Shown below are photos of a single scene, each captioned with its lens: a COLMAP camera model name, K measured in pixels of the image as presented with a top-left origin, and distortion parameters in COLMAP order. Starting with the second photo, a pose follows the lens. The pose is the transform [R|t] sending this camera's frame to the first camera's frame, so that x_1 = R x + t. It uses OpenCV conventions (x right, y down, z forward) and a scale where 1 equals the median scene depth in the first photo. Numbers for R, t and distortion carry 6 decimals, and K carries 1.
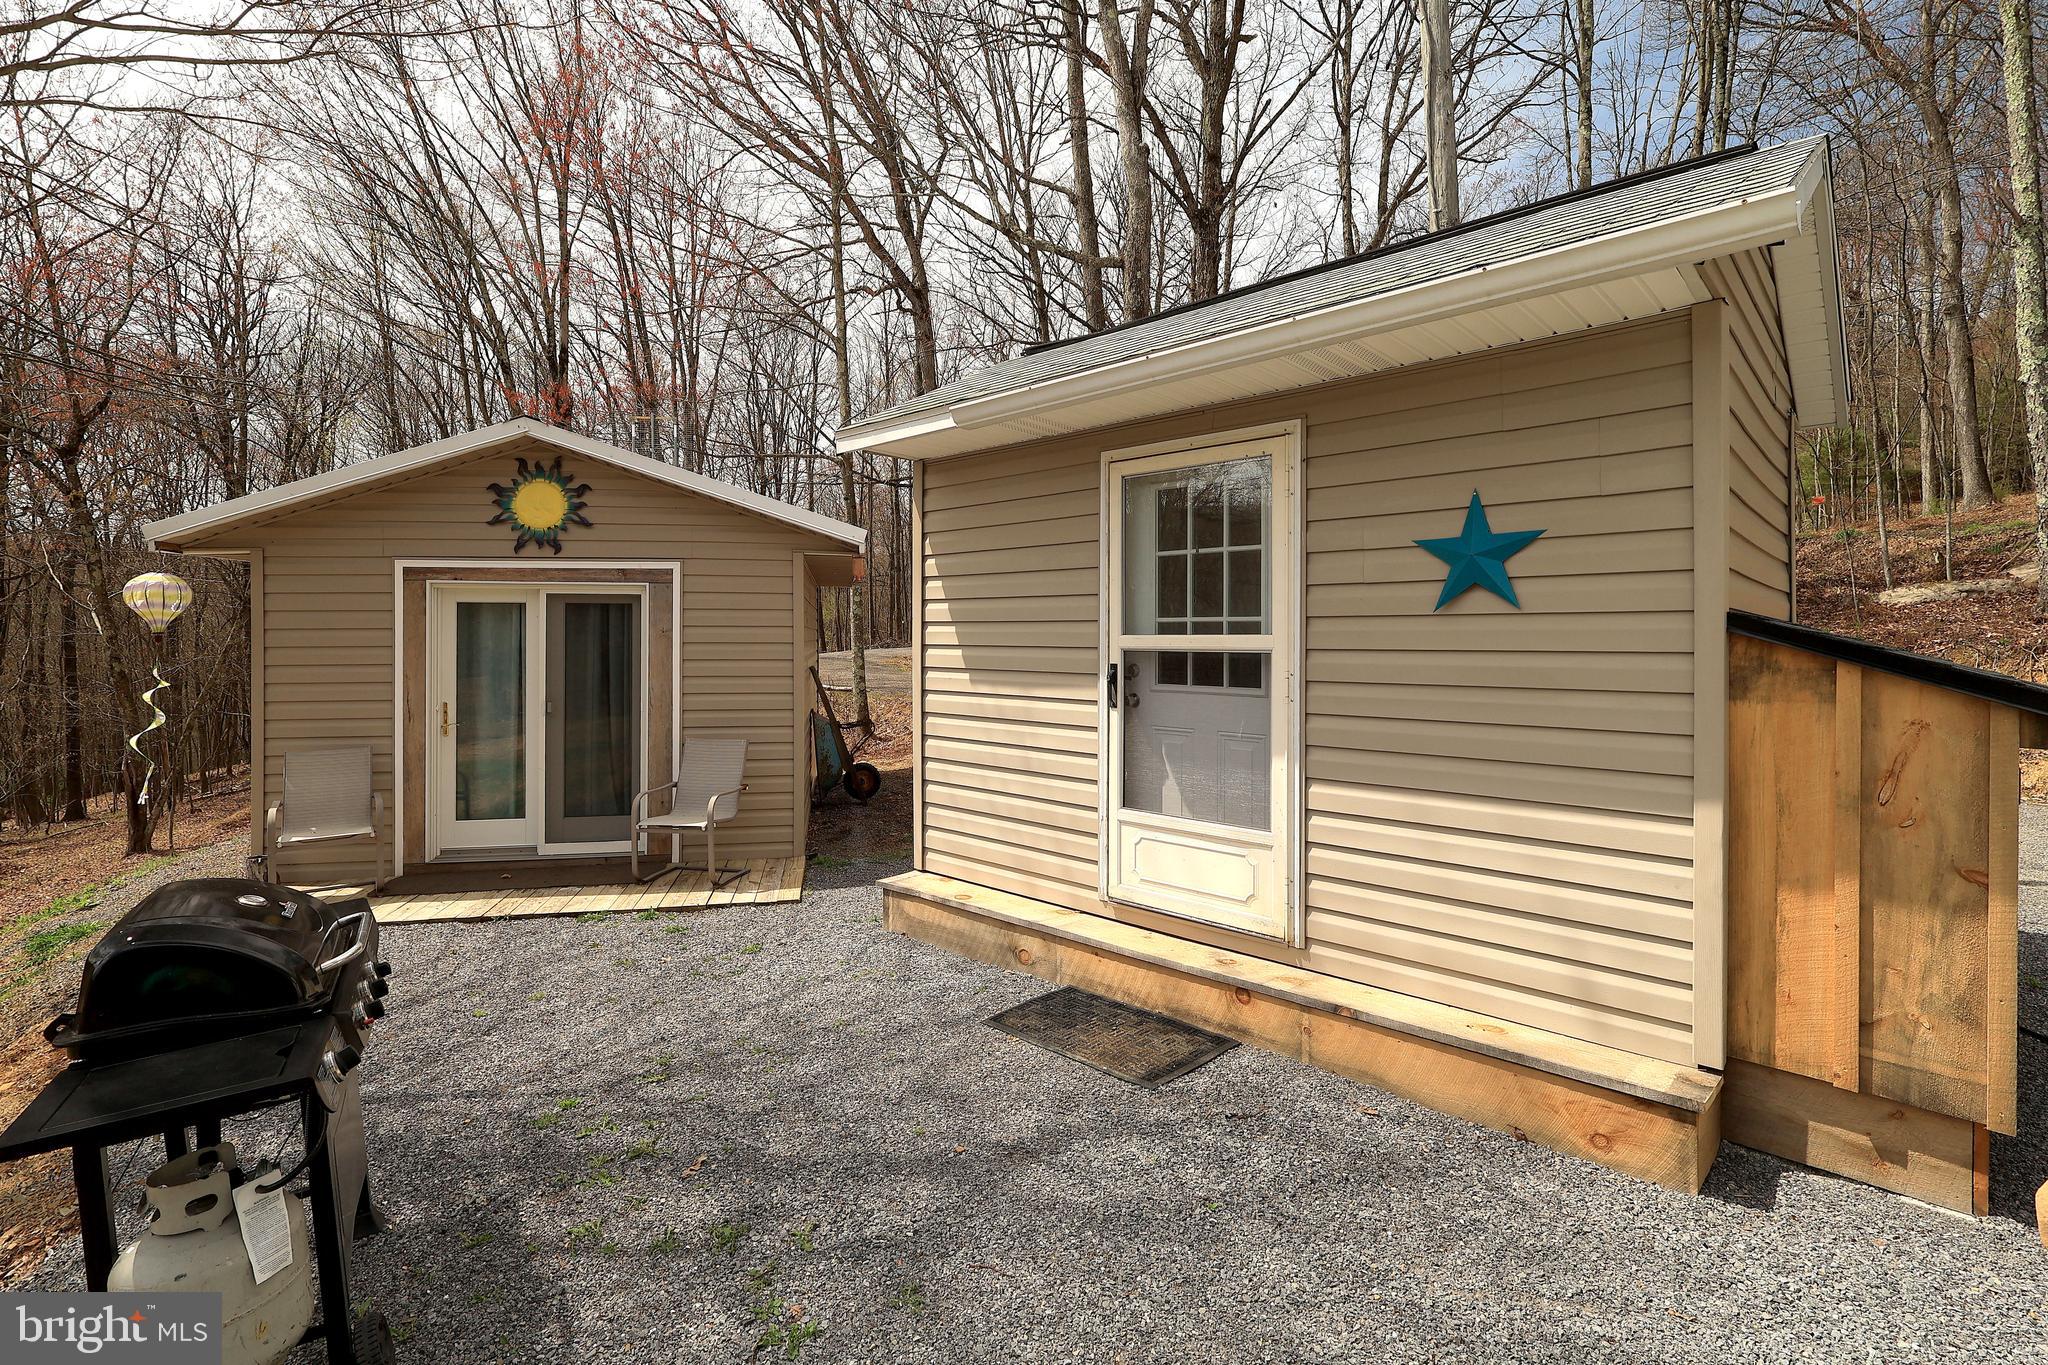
lens RADIAL K [[960.4, 0, 1024.8], [0, 960.4, 666.3], [0, 0, 1]] dist [-0.000656, -0.000095]
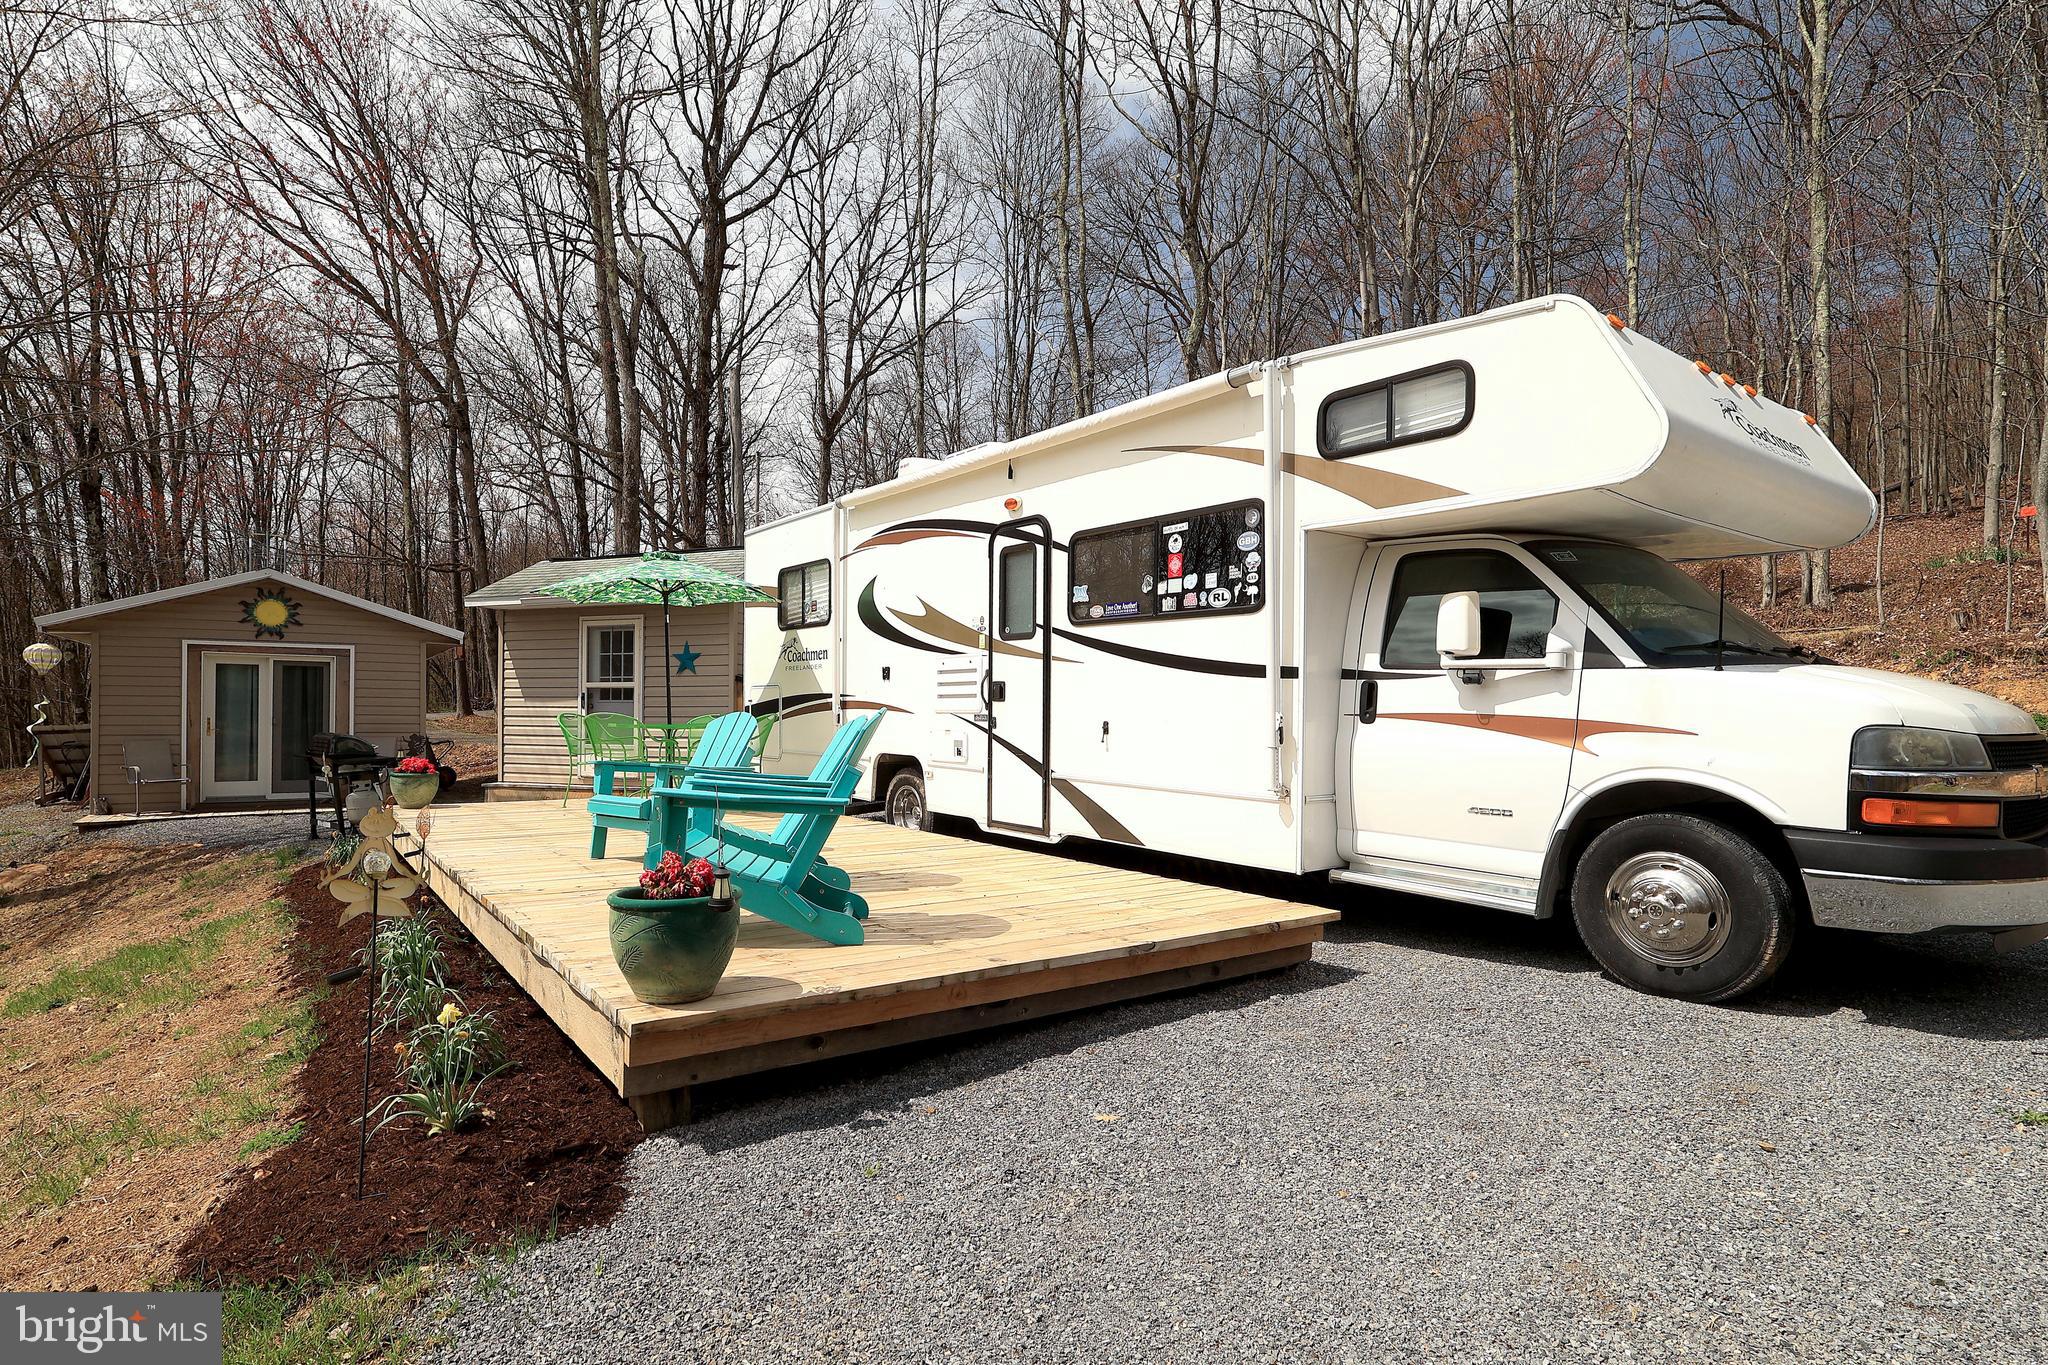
lens RADIAL K [[960.4, 0, 949.8], [0, 960.4, 719.6], [0, 0, 1]] dist [-0.000656, -0.000095]
pose [[0.926099, 0.004358, 0.377255, 0.025696], [0.004915, 0.999709, -0.023615, 0.143072], [-0.377248, 0.023724, 0.925808, -1.938251]]
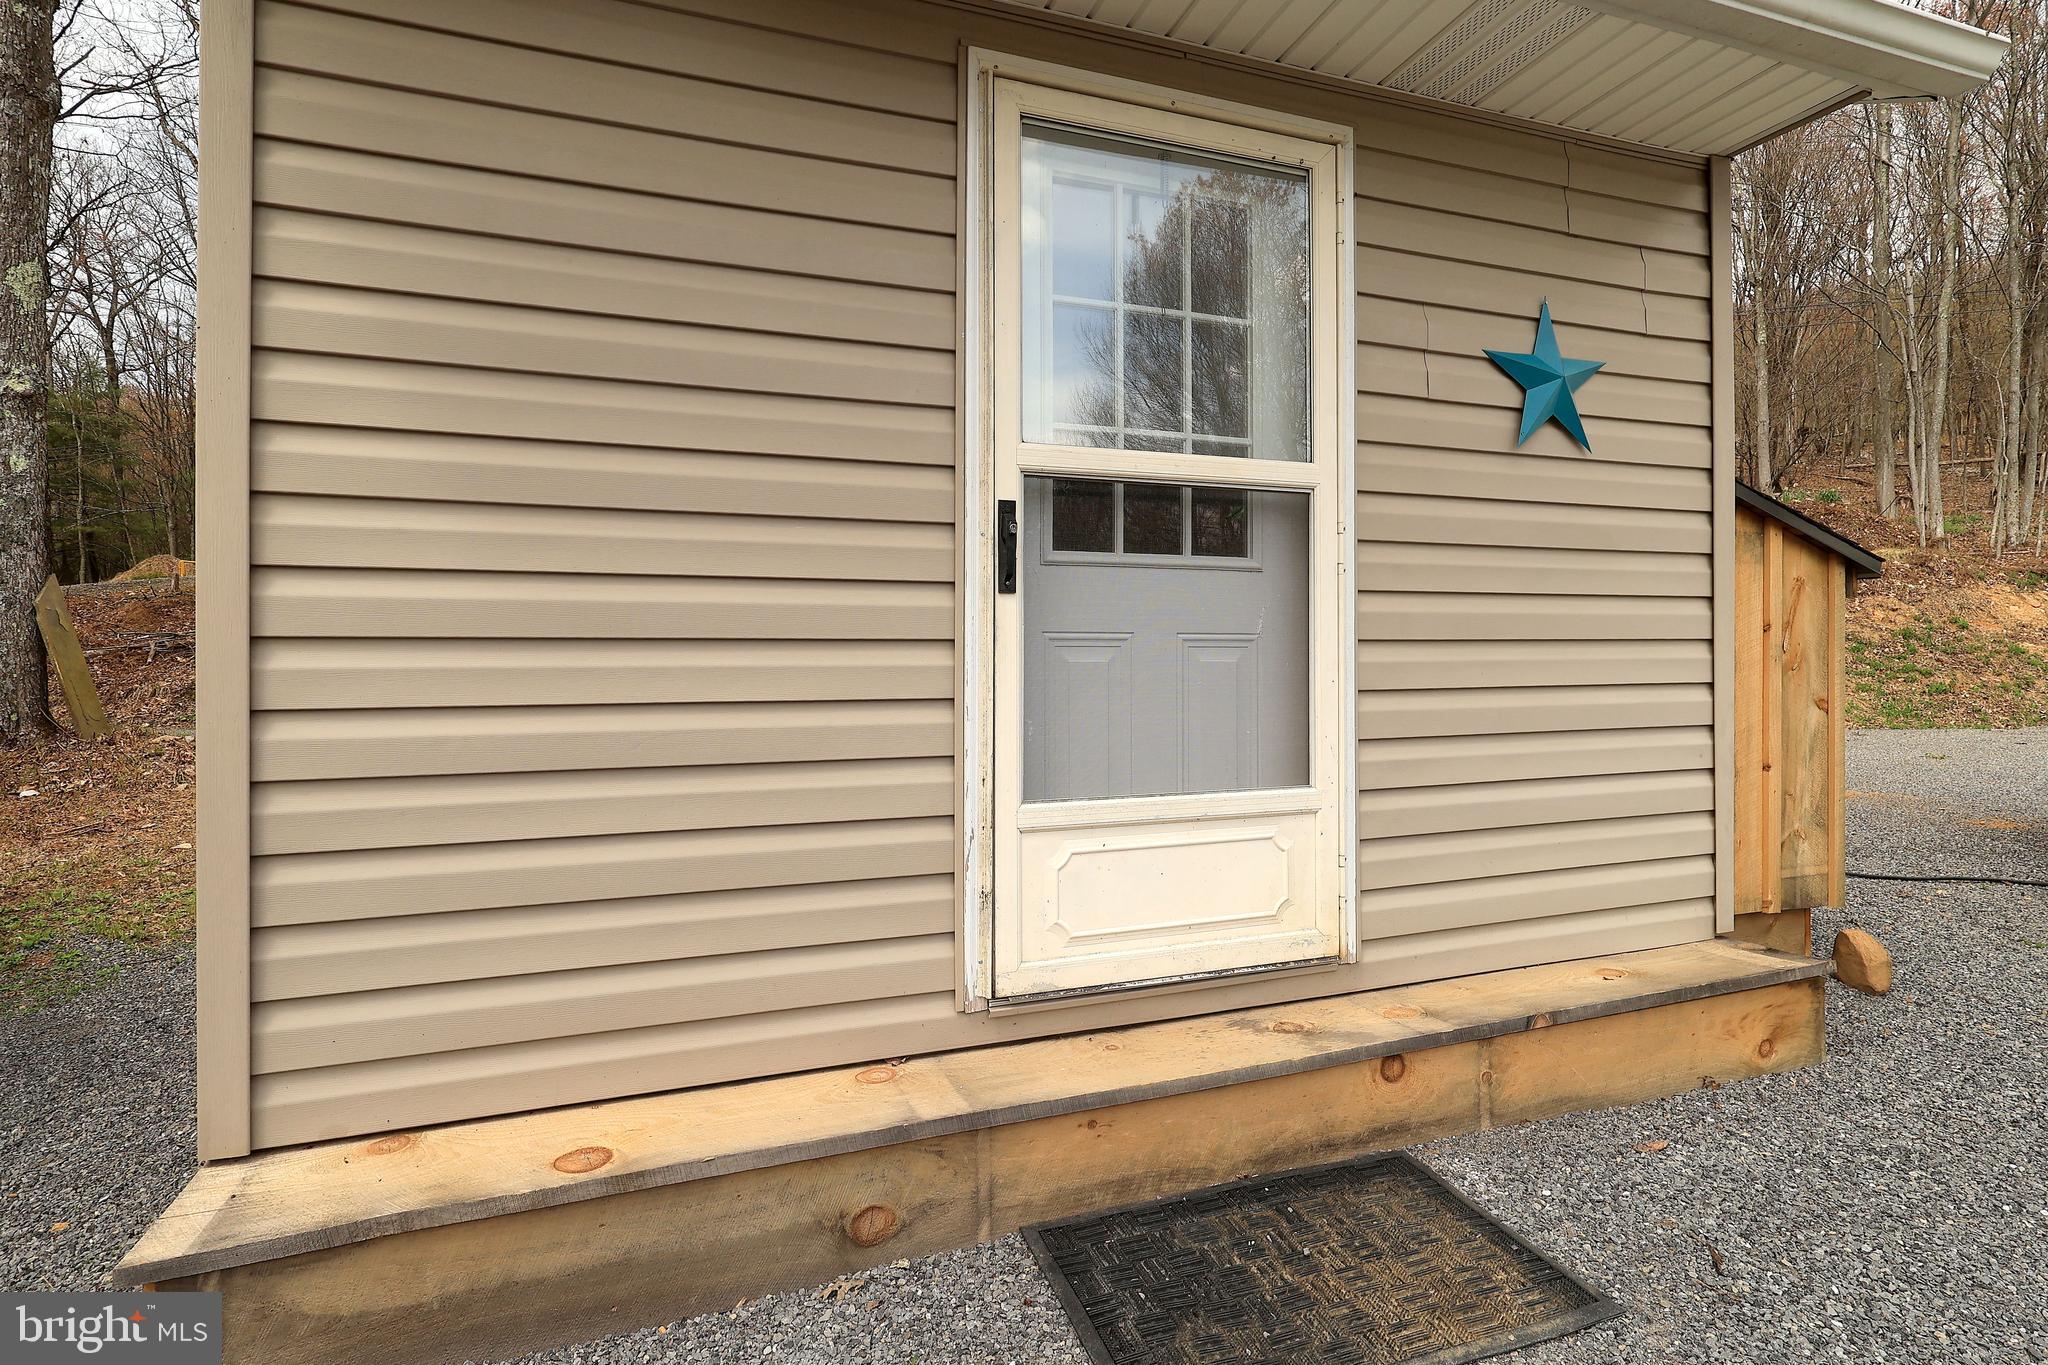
lens RADIAL K [[960.4, 0, 1024.0], [0, 960.4, 651.8], [0, 0, 1]] dist [-0.000656, -0.000095]
pose [[0.460493, -0.008244, 0.887625, -0.315730], [0.028892, 0.999566, -0.005706, 0.072244], [-0.887193, 0.028273, 0.460531, 0.752321]]
